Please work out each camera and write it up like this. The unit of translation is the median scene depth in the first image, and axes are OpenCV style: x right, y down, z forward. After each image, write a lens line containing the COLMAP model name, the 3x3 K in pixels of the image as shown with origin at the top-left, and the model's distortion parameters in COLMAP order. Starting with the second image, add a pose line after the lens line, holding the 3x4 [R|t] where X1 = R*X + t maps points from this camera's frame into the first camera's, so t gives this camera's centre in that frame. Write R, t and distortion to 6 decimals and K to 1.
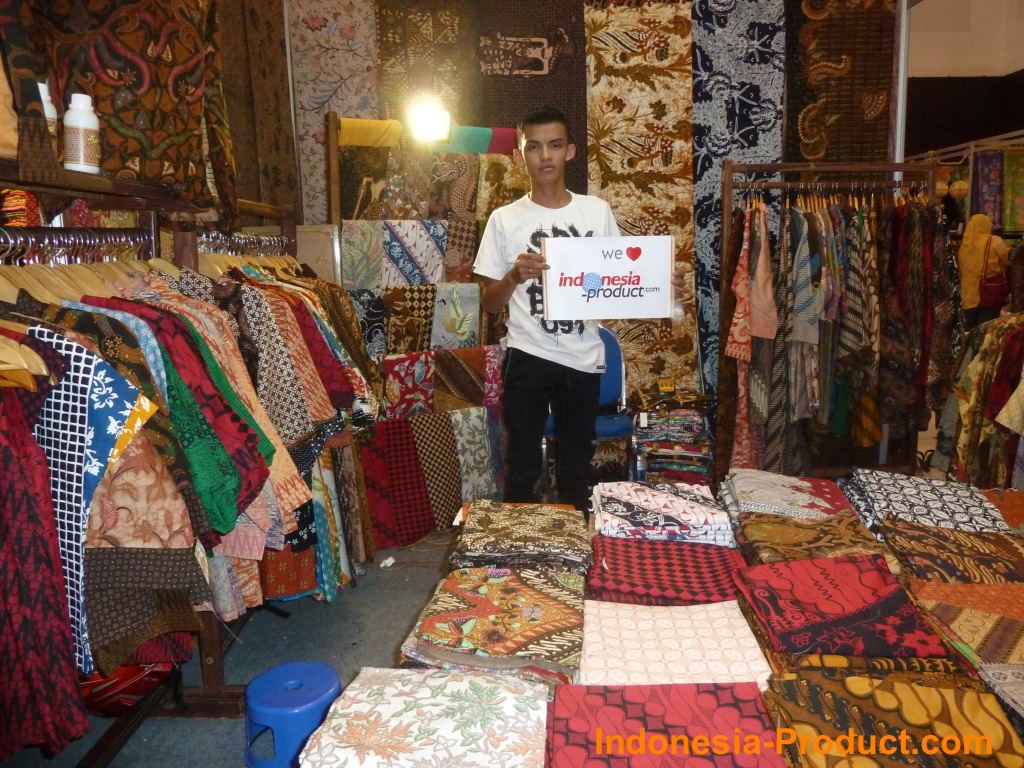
lens RADIAL K [[768.5, 0, 512.0], [0, 768.5, 384.0], [0, 0, 1]] dist [-0.036905, 0.006554]
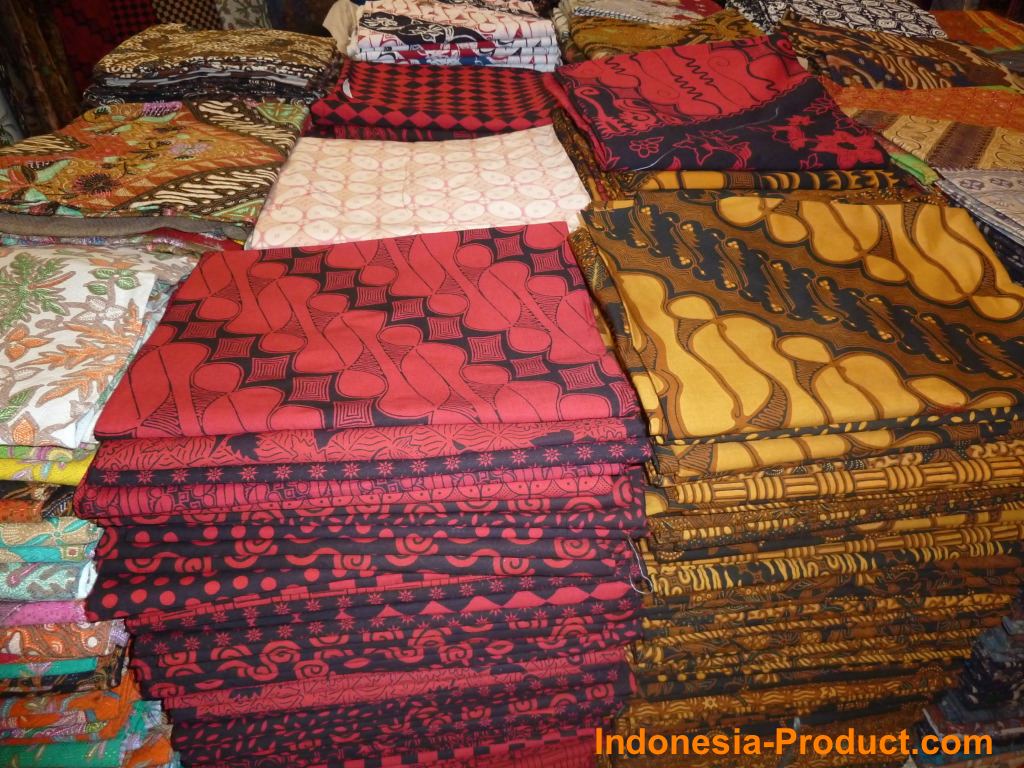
lens RADIAL K [[768.5, 0, 512.0], [0, 768.5, 384.0], [0, 0, 1]] dist [-0.036905, 0.006554]
pose [[0.985674, -0.090961, 0.142029, 0.187513], [0.023491, 0.907934, 0.418454, 0.257852], [-0.167016, -0.409123, 0.897064, 0.443016]]
